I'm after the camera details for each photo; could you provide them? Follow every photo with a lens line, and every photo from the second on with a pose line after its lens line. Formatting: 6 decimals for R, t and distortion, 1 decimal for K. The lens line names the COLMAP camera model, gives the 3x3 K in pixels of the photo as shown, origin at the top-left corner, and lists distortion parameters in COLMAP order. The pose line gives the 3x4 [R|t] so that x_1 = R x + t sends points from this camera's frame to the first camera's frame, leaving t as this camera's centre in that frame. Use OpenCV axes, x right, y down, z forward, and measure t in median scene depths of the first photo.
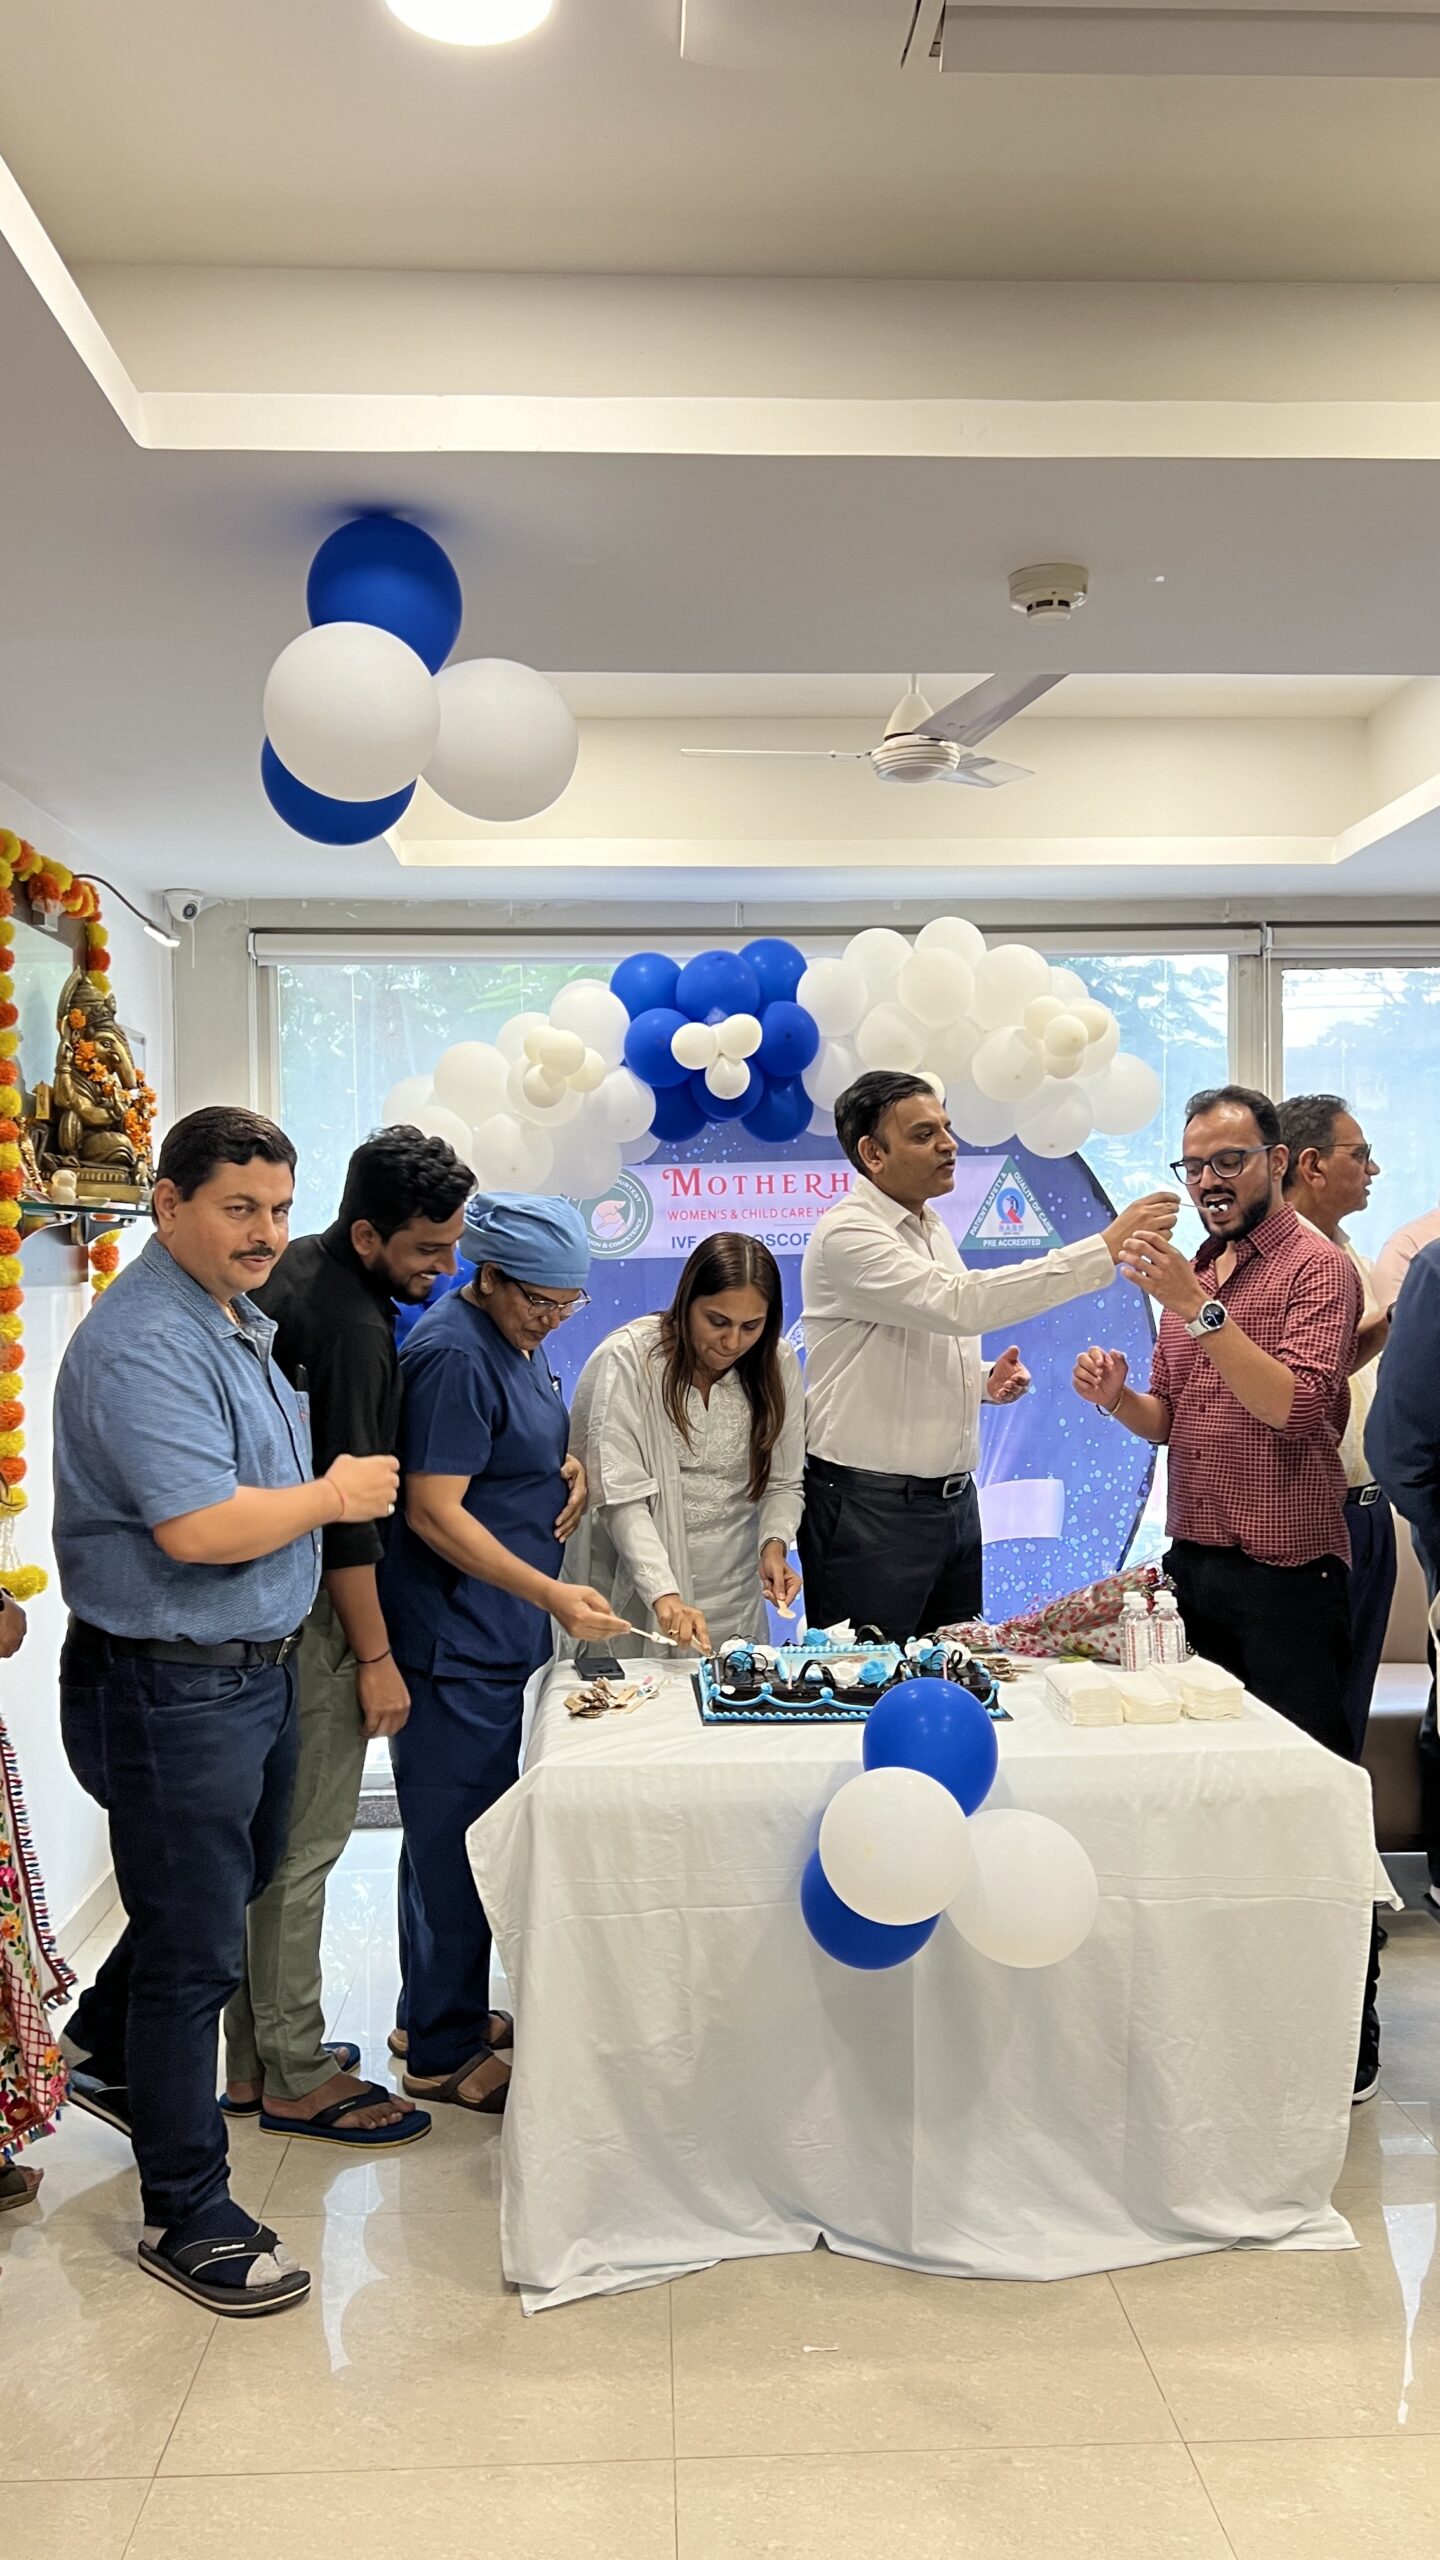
lens RADIAL K [[1879.0, 0, 717.8], [0, 1879.0, 1275.9], [0, 0, 1]] dist [0.086832, -0.129579]
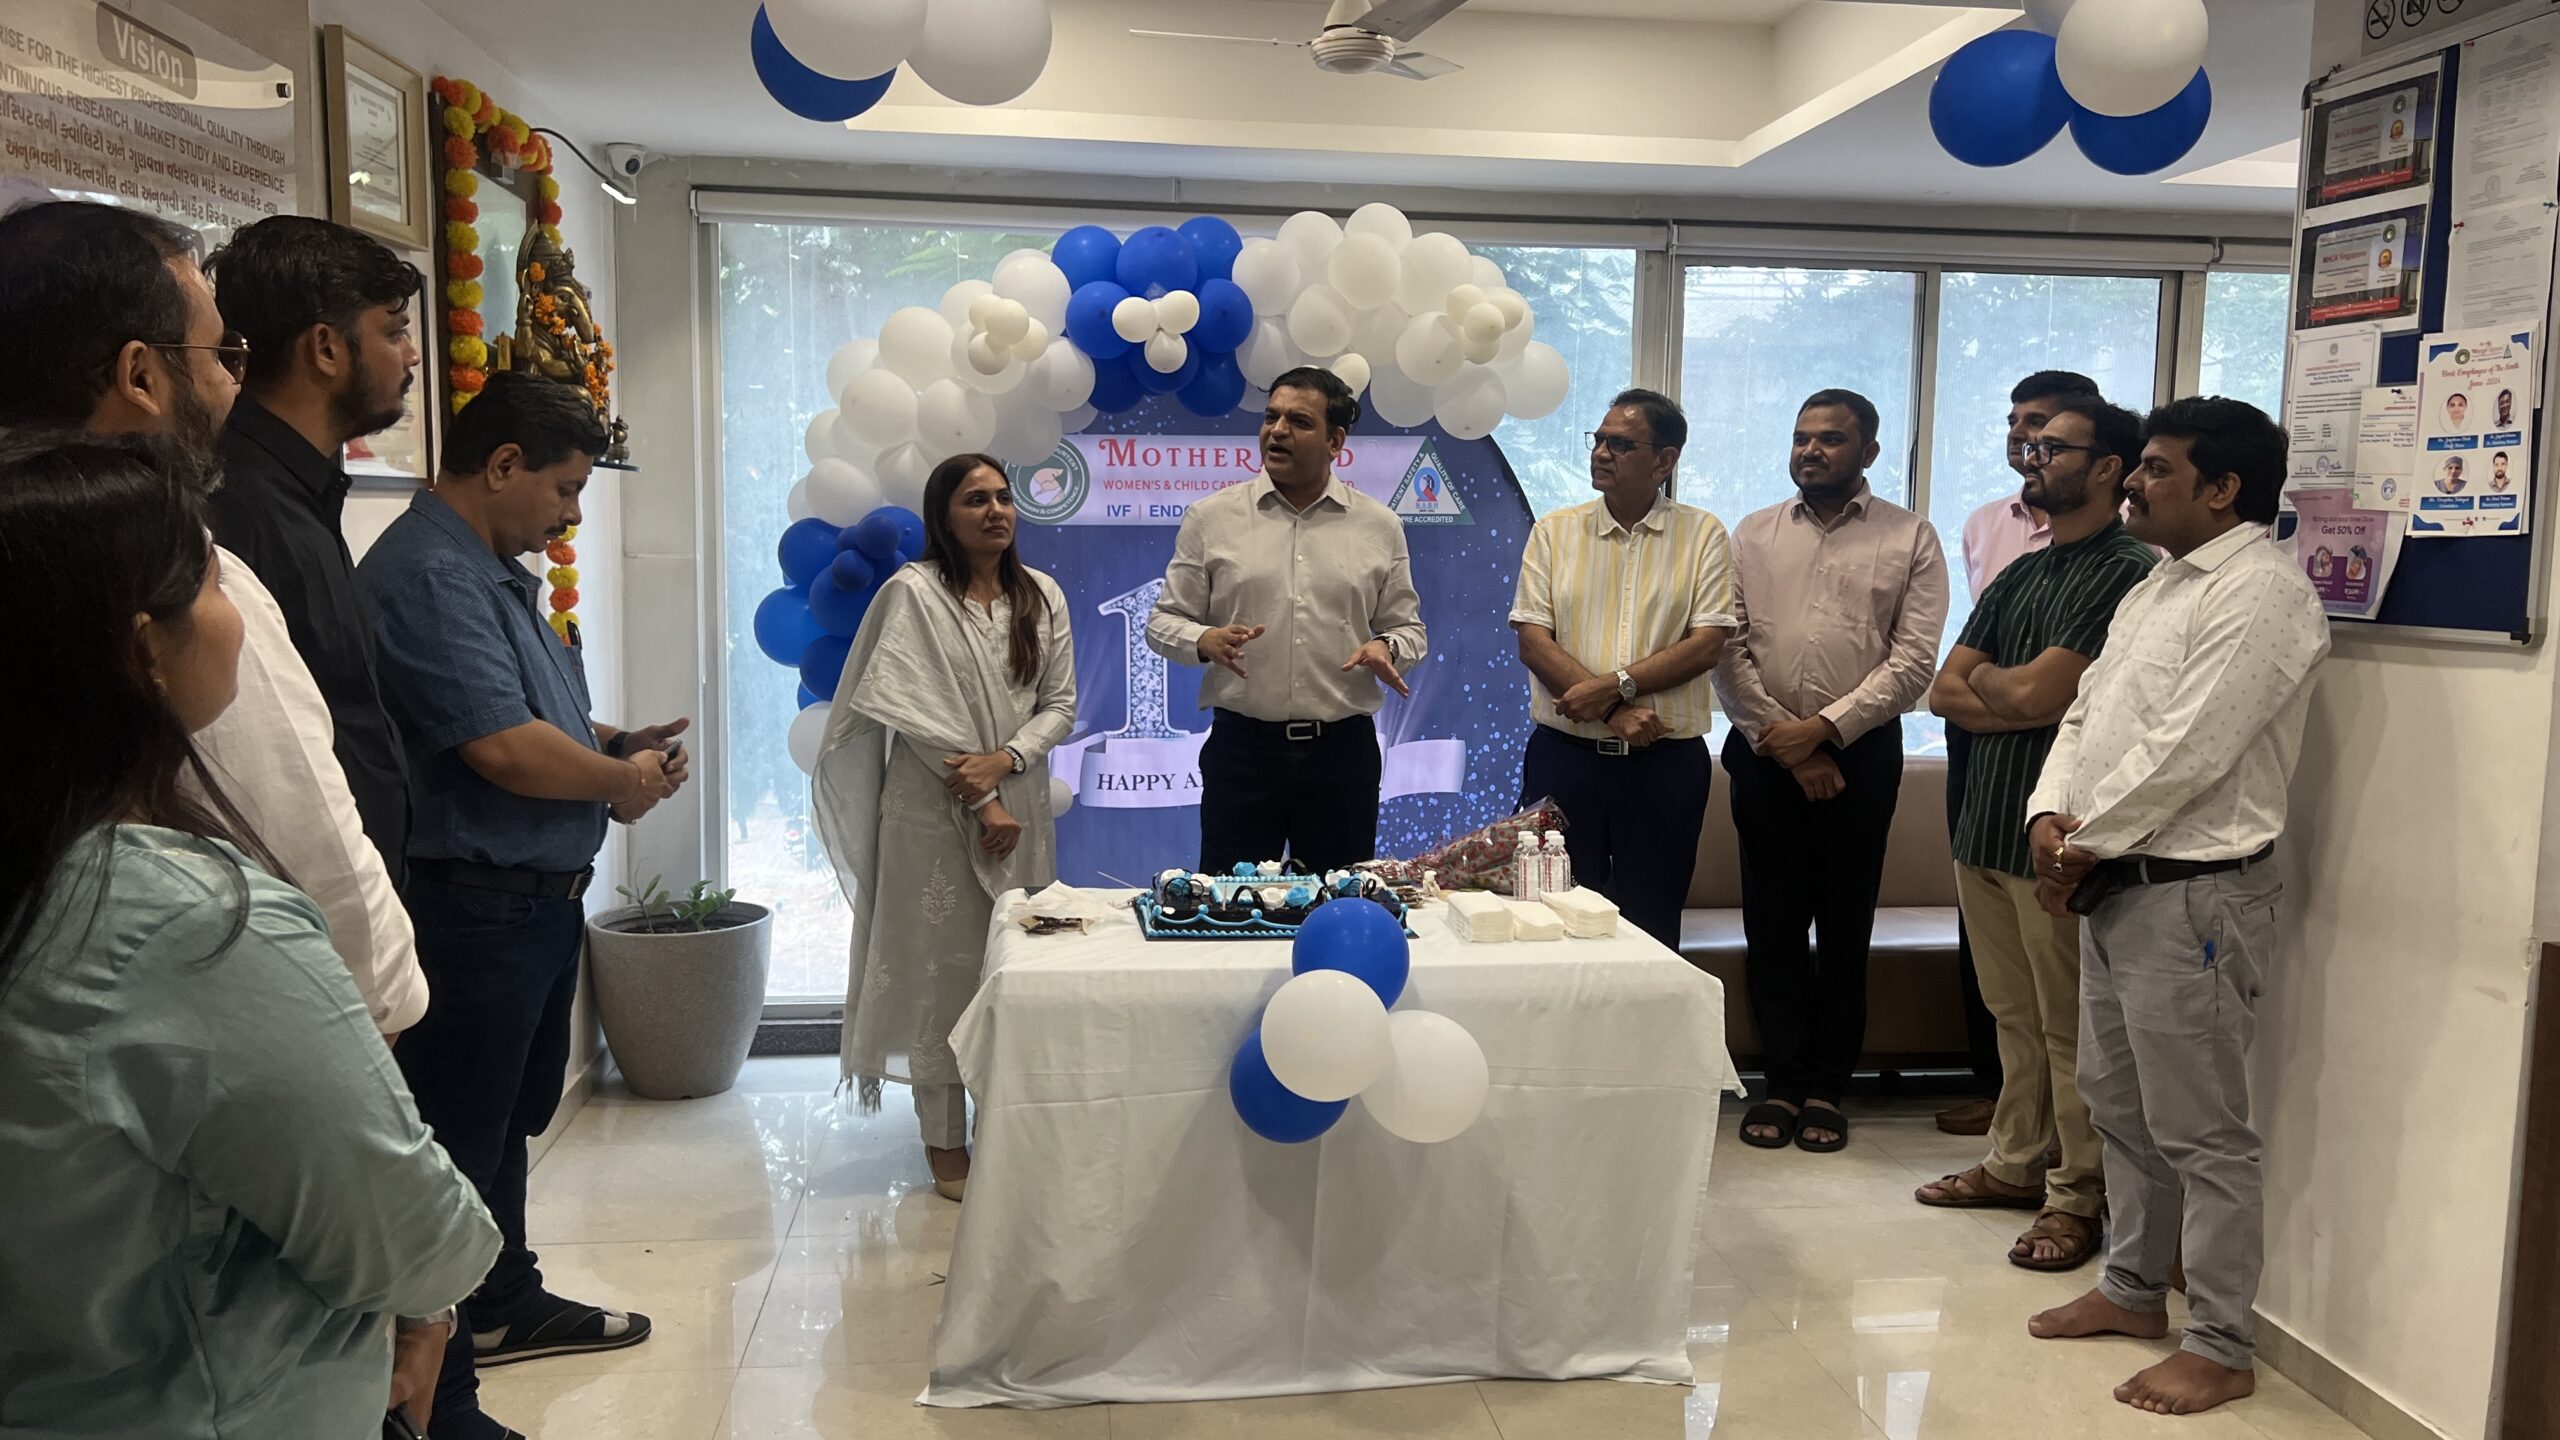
lens RADIAL K [[1879.0, 0, 1275.7], [0, 1879.0, 740.7], [0, 0, 1]] dist [0.086832, -0.129579]
pose [[0.996360, 0.015749, 0.083779, -0.020797], [-0.023895, 0.994984, 0.097138, 0.007473], [-0.081829, -0.098787, 0.991739, -0.080712]]
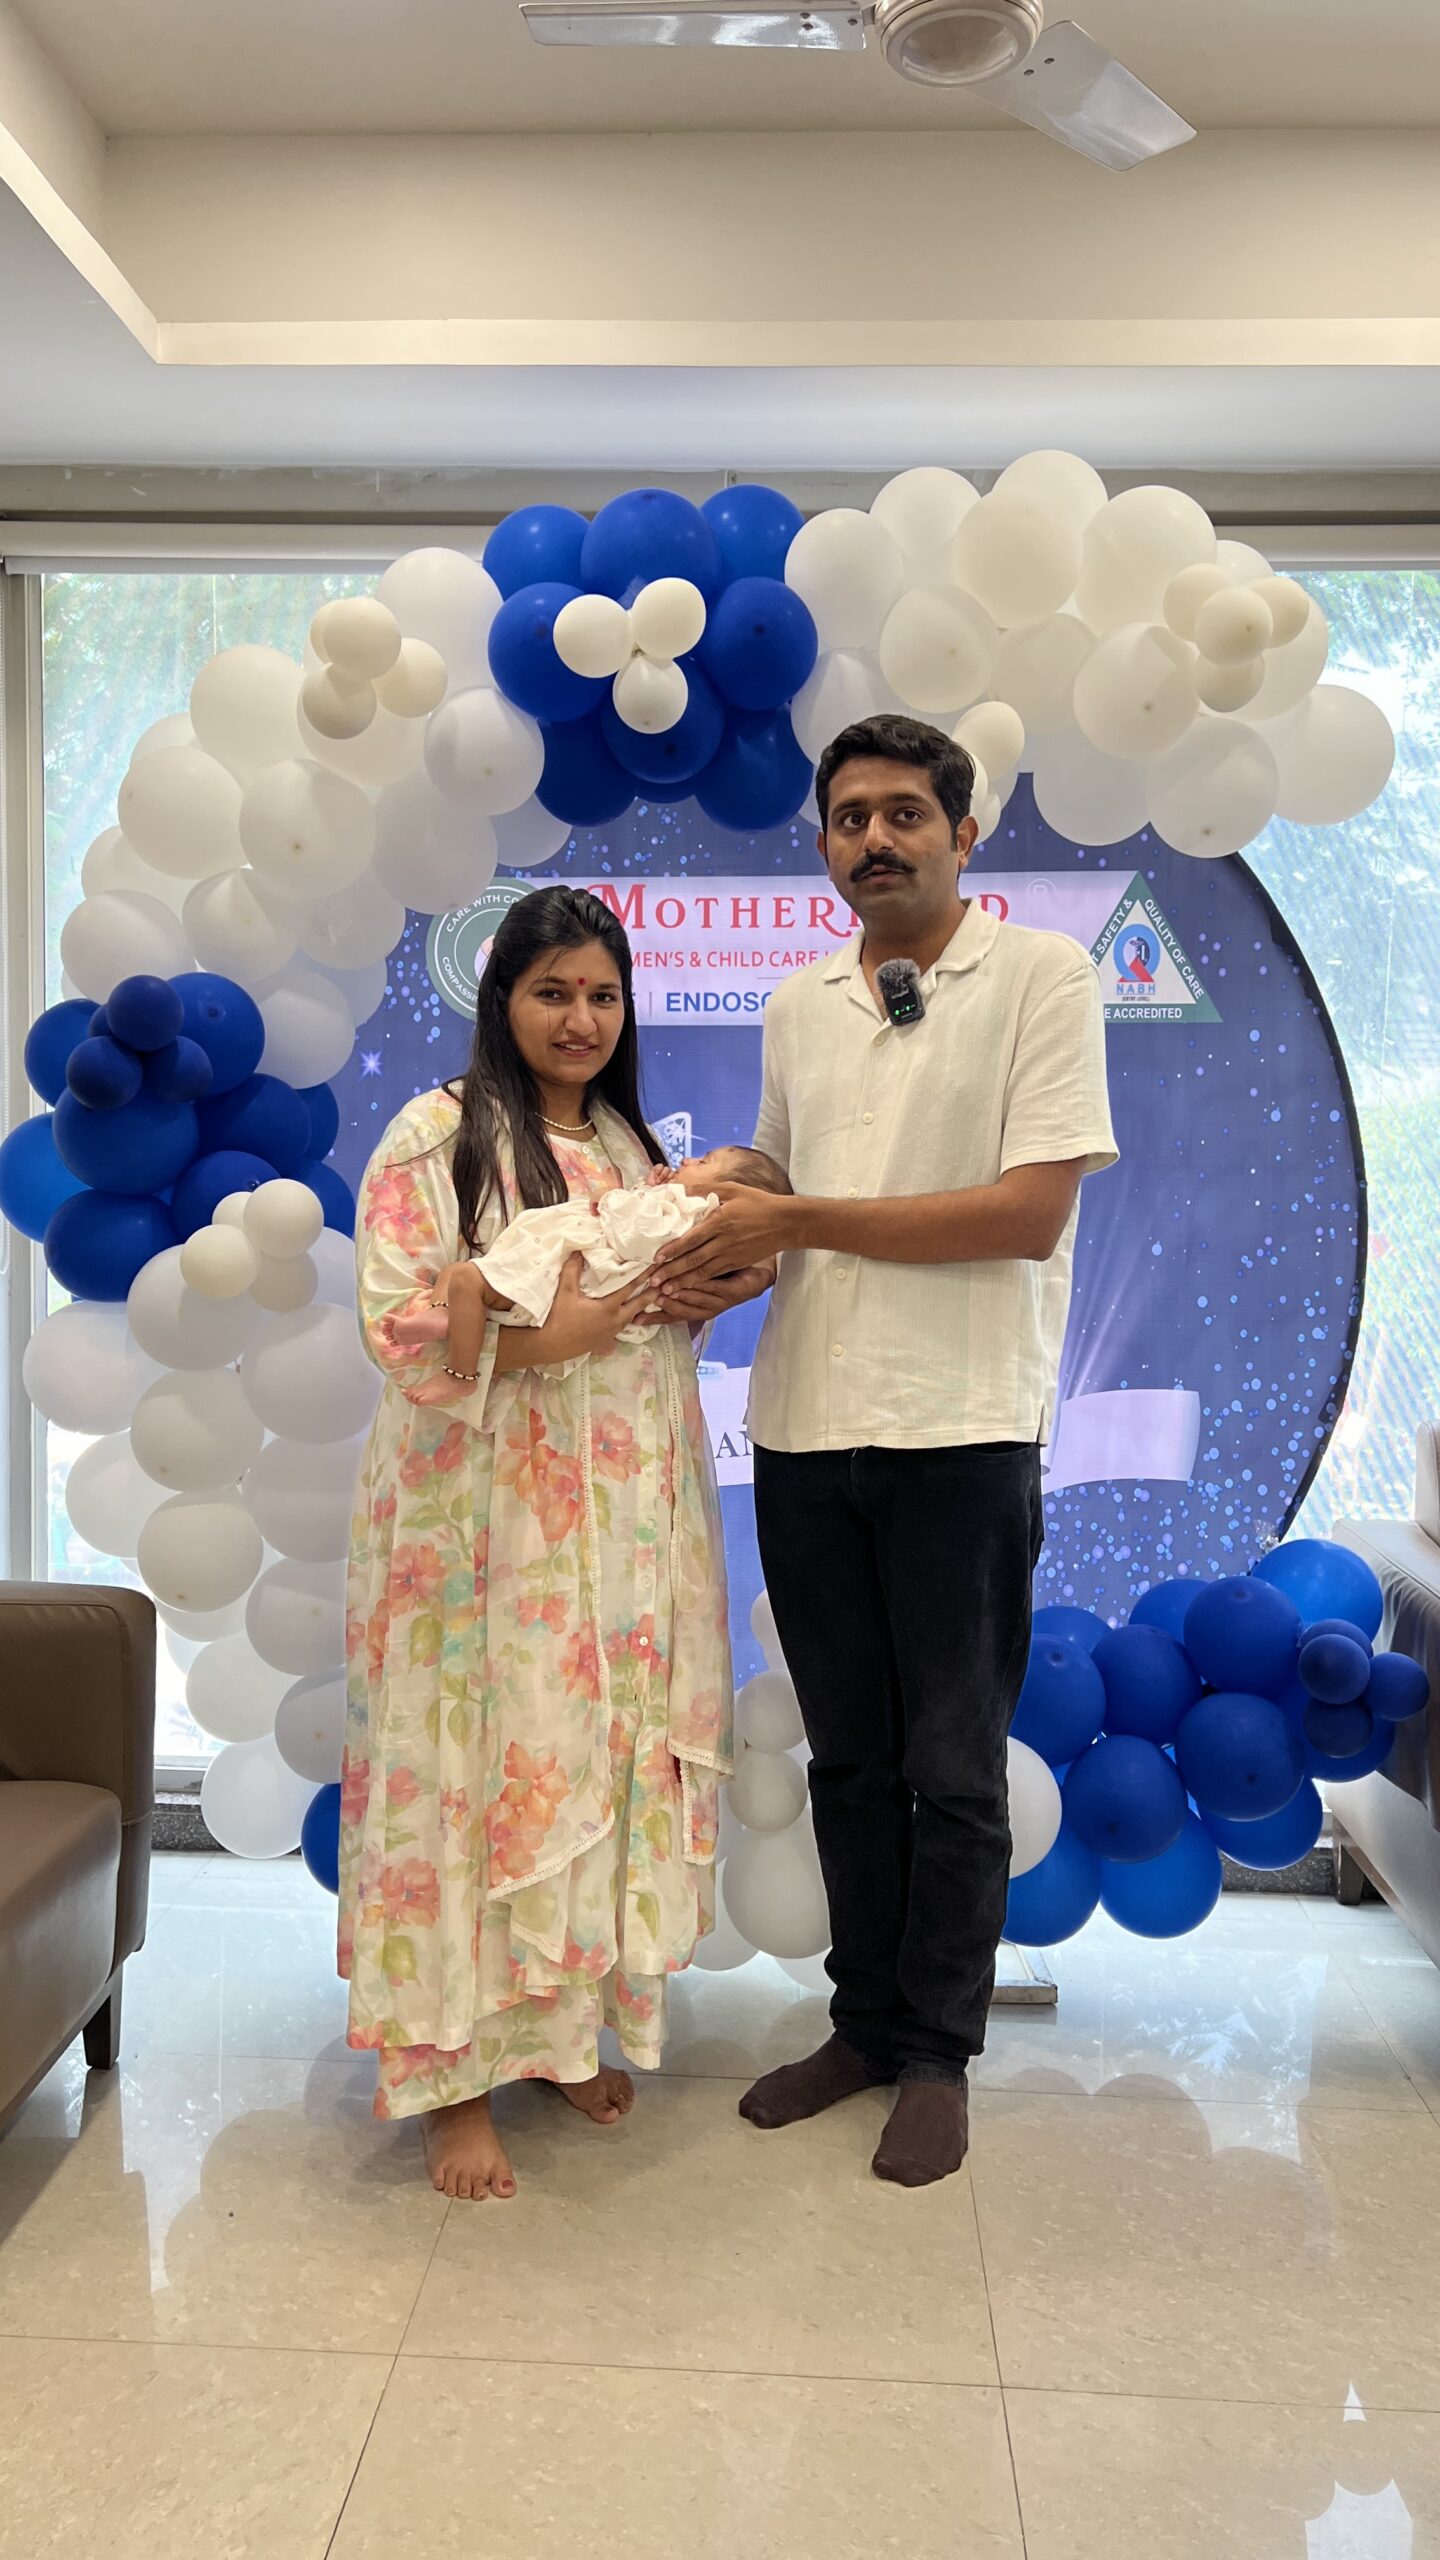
lens RADIAL K [[1879.0, 0, 711.5], [0, 1879.0, 1287.4], [0, 0, 1]] dist [0.086832, -0.129579]
pose [[0.995136, 0.036473, -0.091508, 0.095956], [-0.030906, 0.997626, 0.061539, 0.048934], [0.093535, -0.058411, 0.993901, 0.443914]]
